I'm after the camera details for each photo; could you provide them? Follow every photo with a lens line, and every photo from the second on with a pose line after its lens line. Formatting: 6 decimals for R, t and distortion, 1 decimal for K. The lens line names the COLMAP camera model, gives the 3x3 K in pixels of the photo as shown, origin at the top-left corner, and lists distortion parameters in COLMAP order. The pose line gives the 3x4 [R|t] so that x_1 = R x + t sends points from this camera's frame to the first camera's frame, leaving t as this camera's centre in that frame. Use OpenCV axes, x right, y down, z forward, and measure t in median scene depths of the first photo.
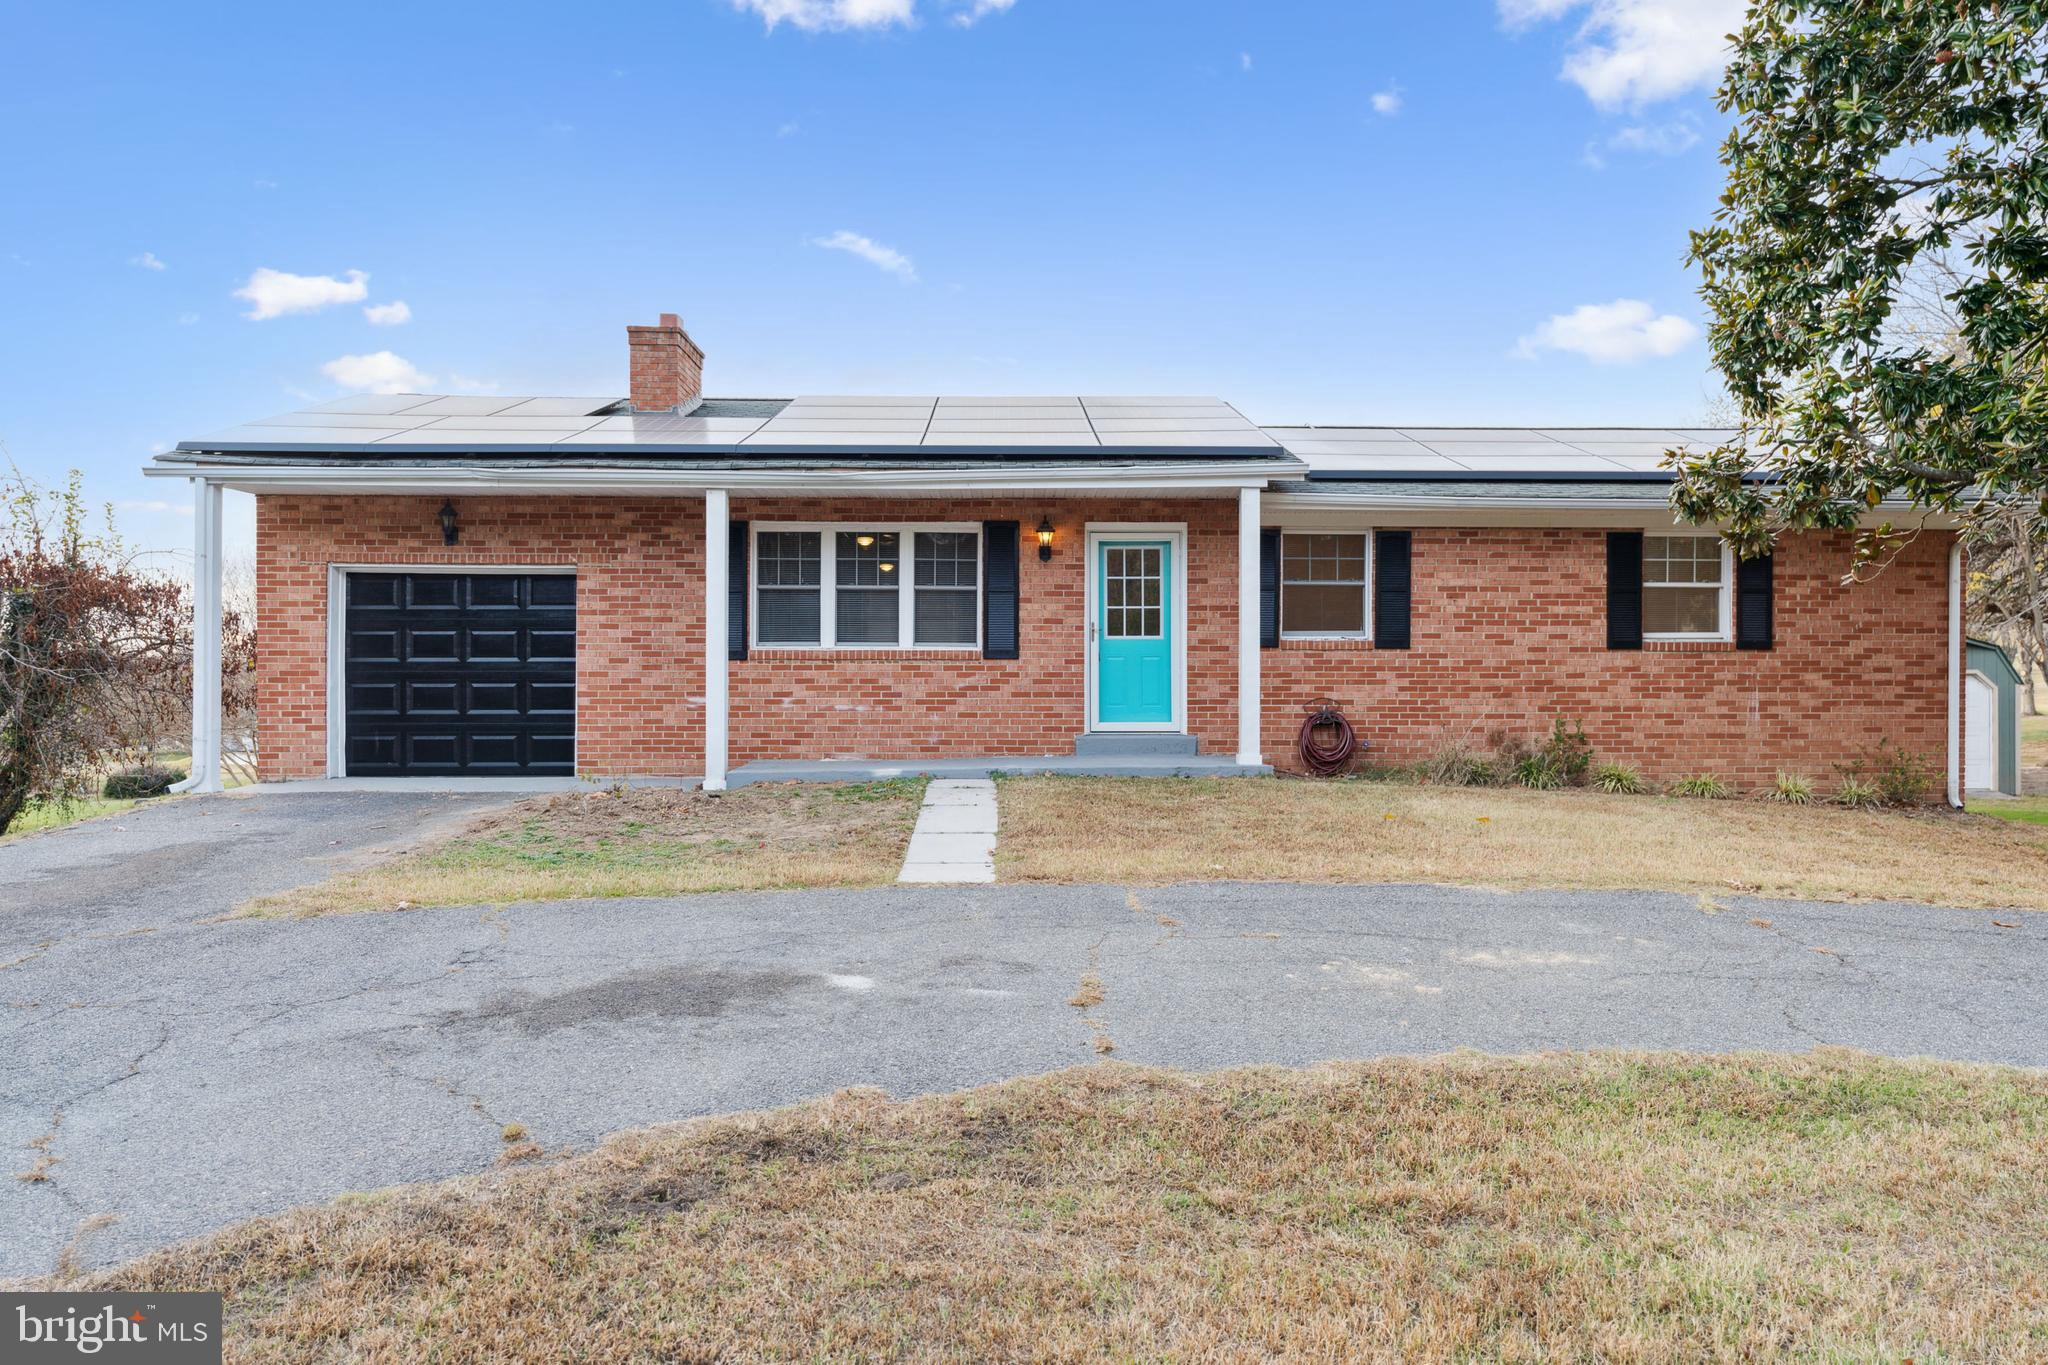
lens RADIAL K [[1369.6, 0, 1024.1], [0, 1369.6, 672.0], [0, 0, 1]] dist [-0.003156, -0.001775]
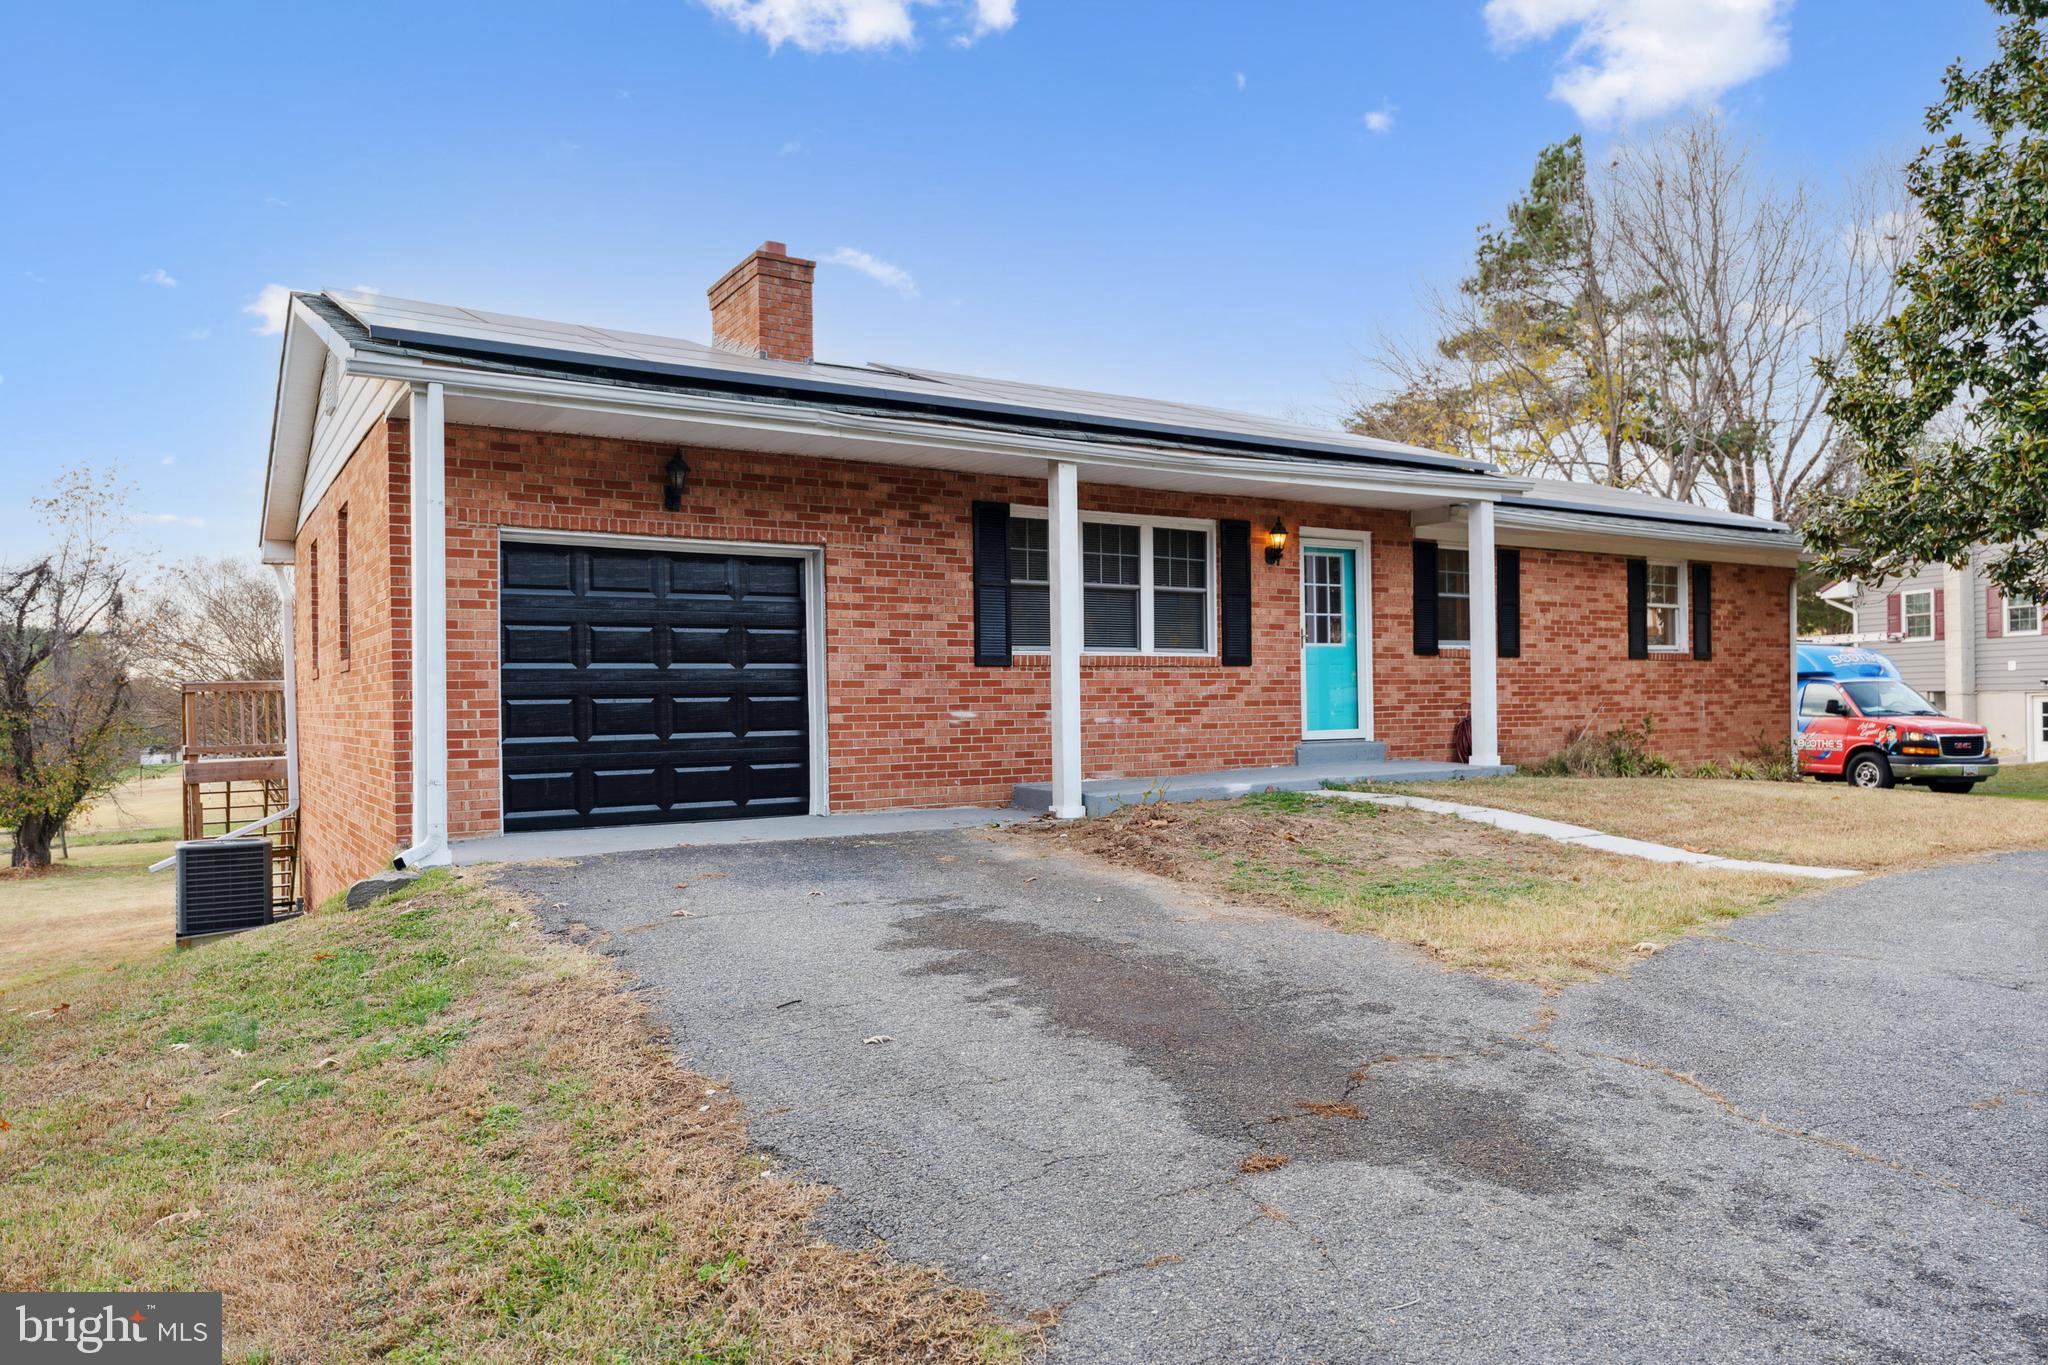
lens RADIAL K [[1369.6, 0, 1025.2], [0, 1369.6, 692.3], [0, 0, 1]] dist [-0.003156, -0.001775]
pose [[0.858082, -0.008526, 0.513443, -0.628140], [0.011936, 0.999923, -0.003344, 0.010154], [-0.513375, 0.008998, 0.858117, 0.263718]]
